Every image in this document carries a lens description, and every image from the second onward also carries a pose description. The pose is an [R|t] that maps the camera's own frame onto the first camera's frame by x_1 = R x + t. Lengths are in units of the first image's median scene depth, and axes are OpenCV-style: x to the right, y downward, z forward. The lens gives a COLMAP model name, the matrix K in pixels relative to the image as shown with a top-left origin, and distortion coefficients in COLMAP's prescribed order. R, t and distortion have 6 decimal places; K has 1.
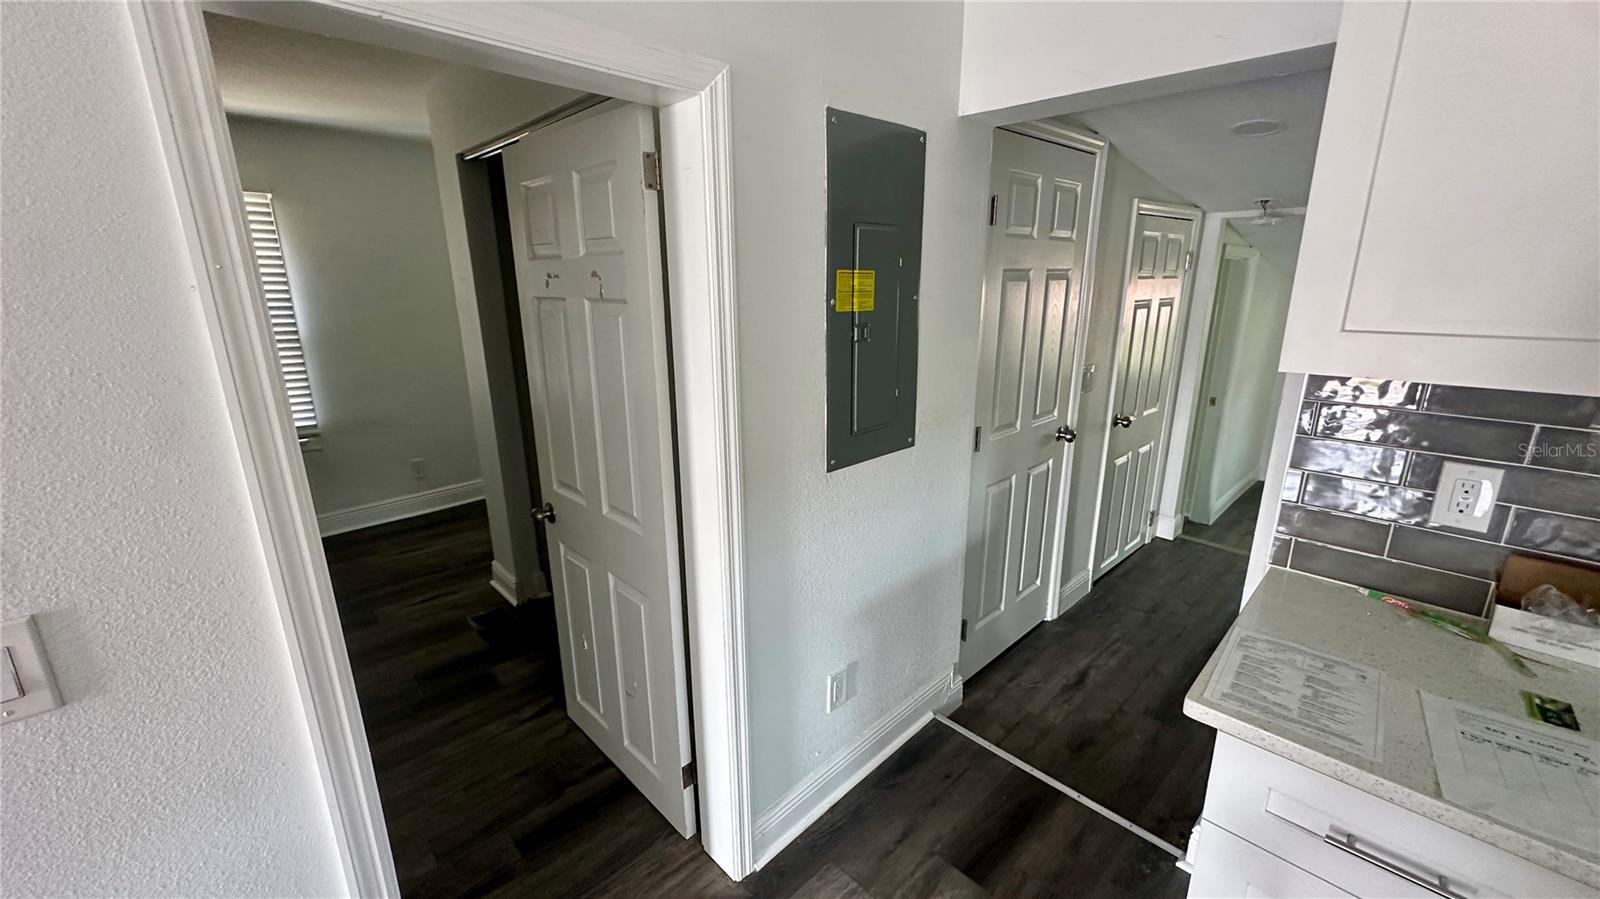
lens RADIAL K [[639.9, 0, 799.7], [0, 639.9, 445.8], [0, 0, 1]] dist [-0.003667, 0.001294]
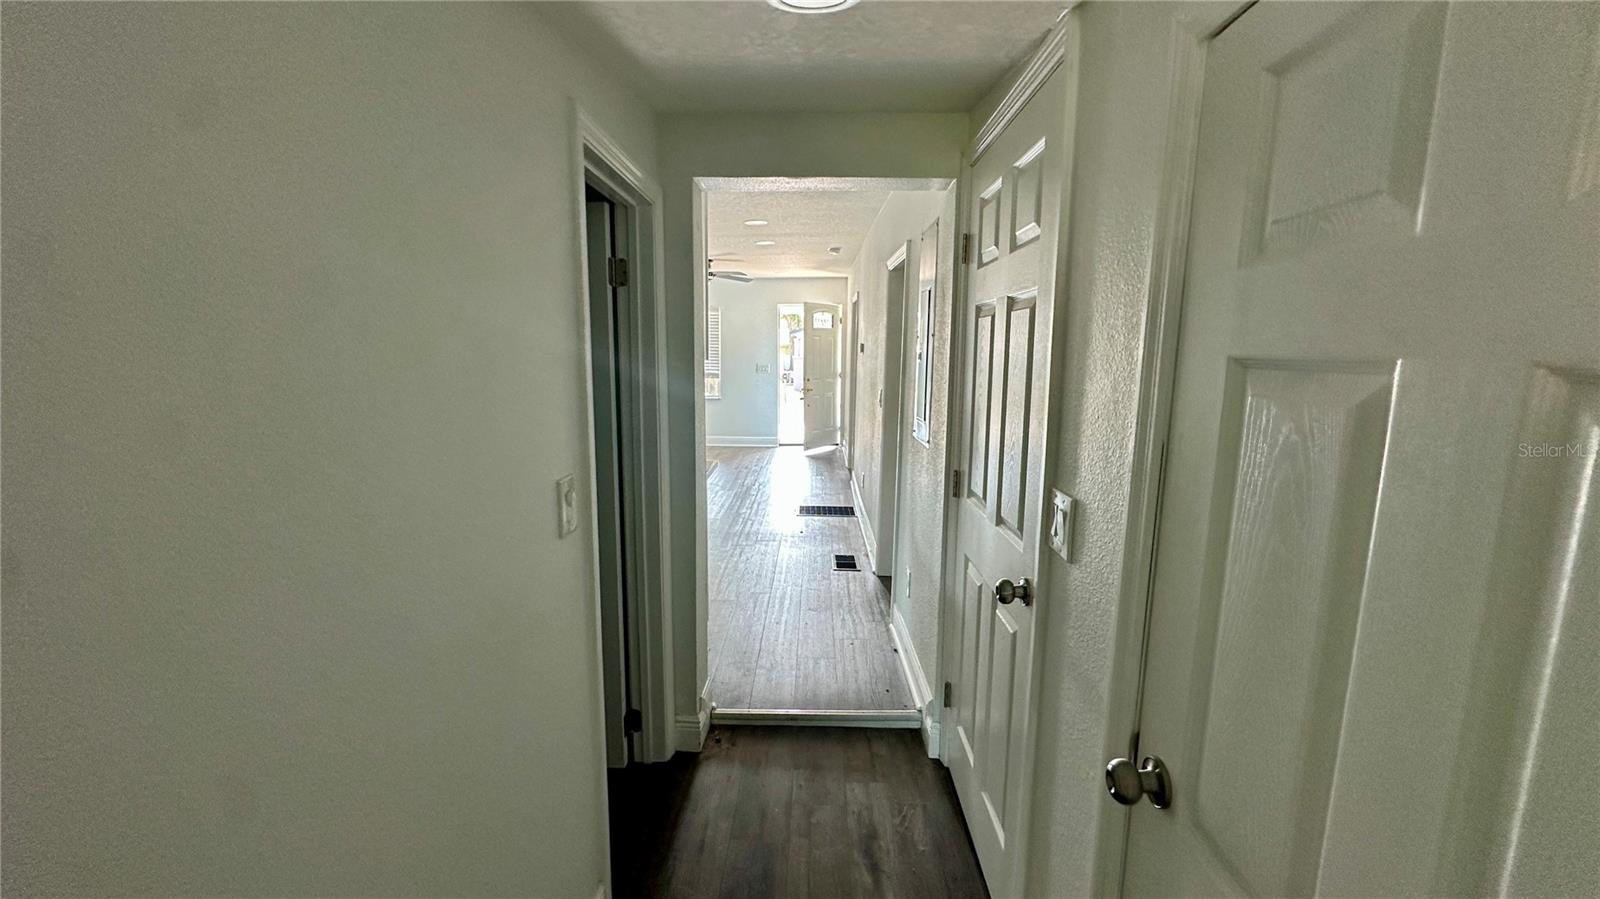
lens RADIAL K [[639.9, 0, 810.0], [0, 639.9, 452.9], [0, 0, 1]] dist [-0.003667, 0.001294]
pose [[-0.696580, 0.111249, -0.708802, 0.932252], [-0.195889, 0.920883, 0.337048, -0.283923], [0.690220, 0.373627, -0.619677, 1.205000]]
